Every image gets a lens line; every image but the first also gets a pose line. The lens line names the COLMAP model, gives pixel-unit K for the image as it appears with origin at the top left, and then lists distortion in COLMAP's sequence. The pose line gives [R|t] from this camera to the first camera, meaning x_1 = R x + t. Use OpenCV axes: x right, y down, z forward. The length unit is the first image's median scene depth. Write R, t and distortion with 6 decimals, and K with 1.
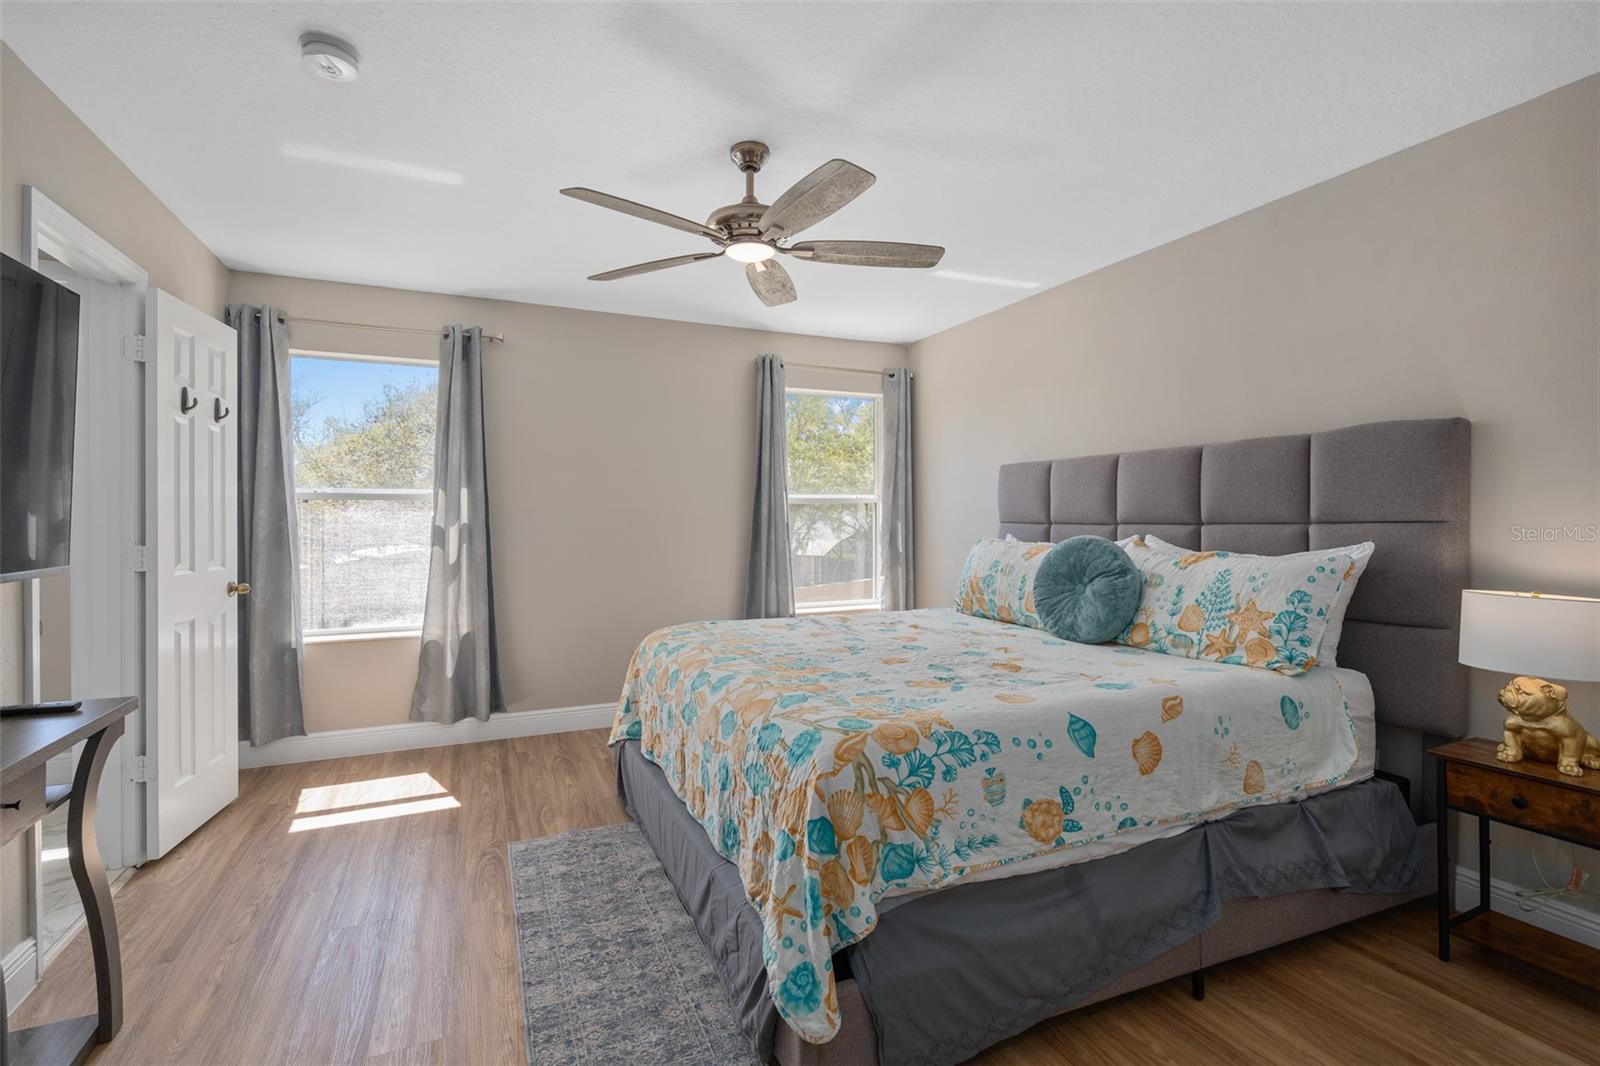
lens RADIAL K [[733.6, 0, 793.4], [0, 733.6, 522.3], [0, 0, 1]] dist [-0.003125, 0.000743]
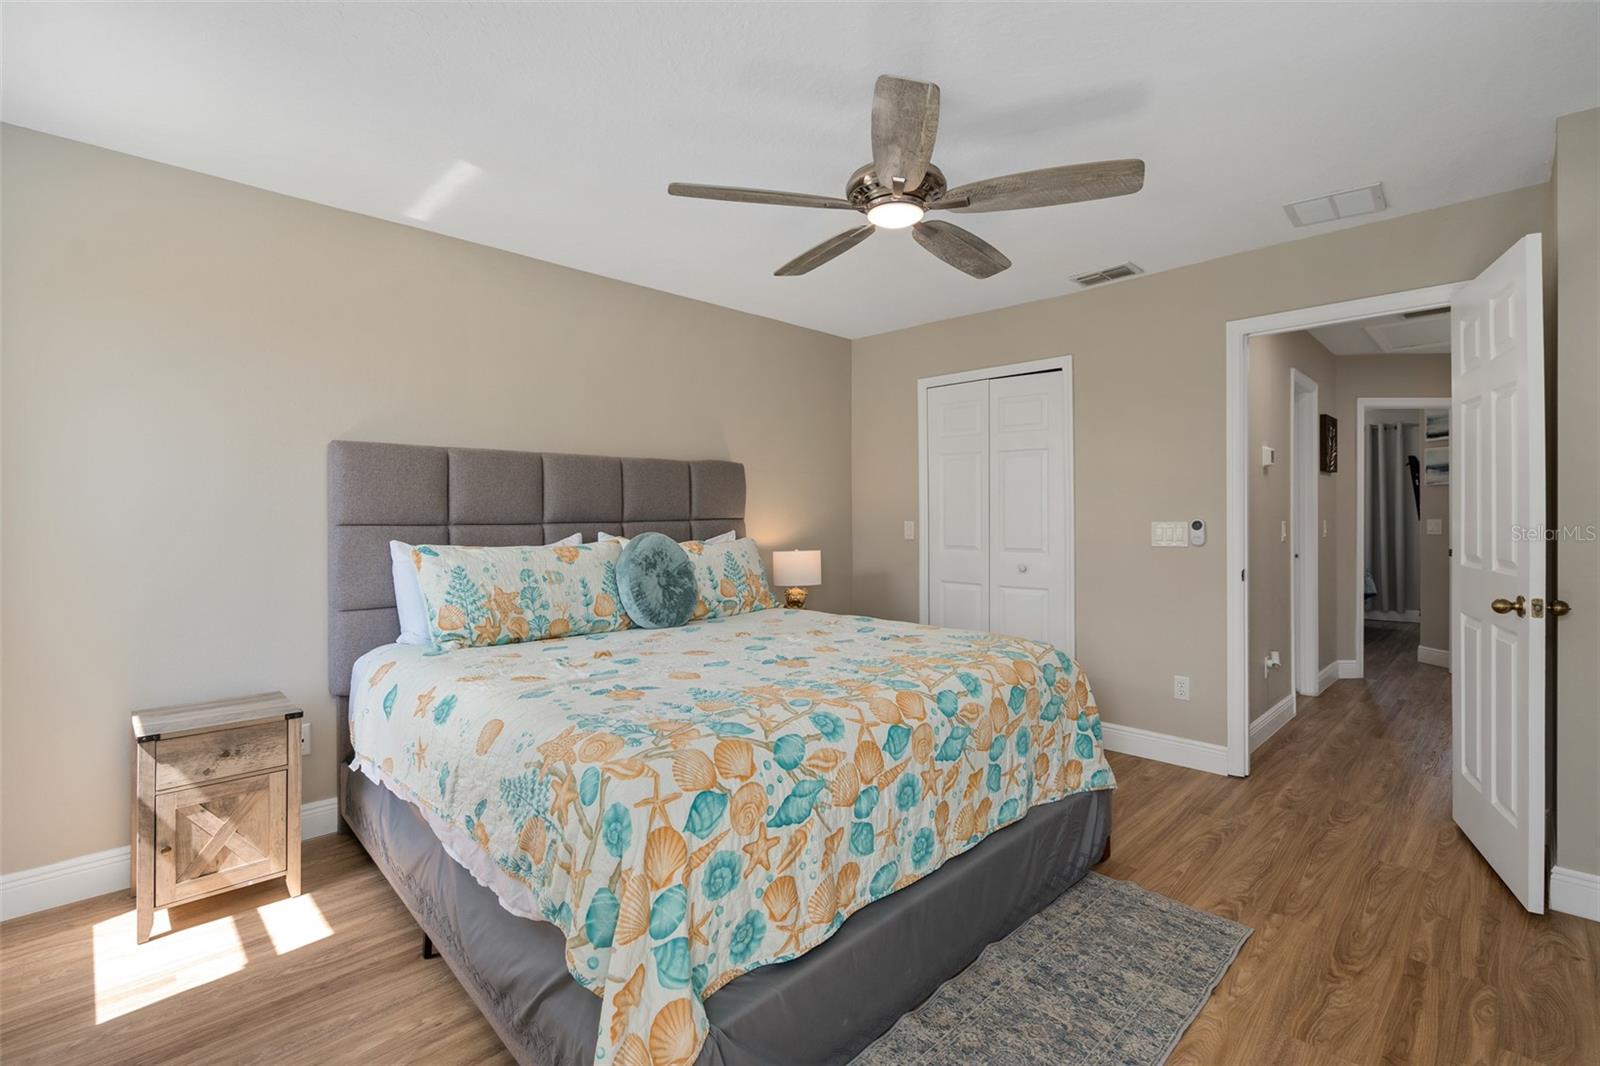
lens RADIAL K [[733.6, 0, 796.8], [0, 733.6, 522.7], [0, 0, 1]] dist [-0.003125, 0.000743]
pose [[-0.366598, 0.000369, 0.930379, -0.796930], [0.015460, 0.999864, 0.005696, 0.000832], [-0.930251, 0.016472, -0.366554, 1.364653]]
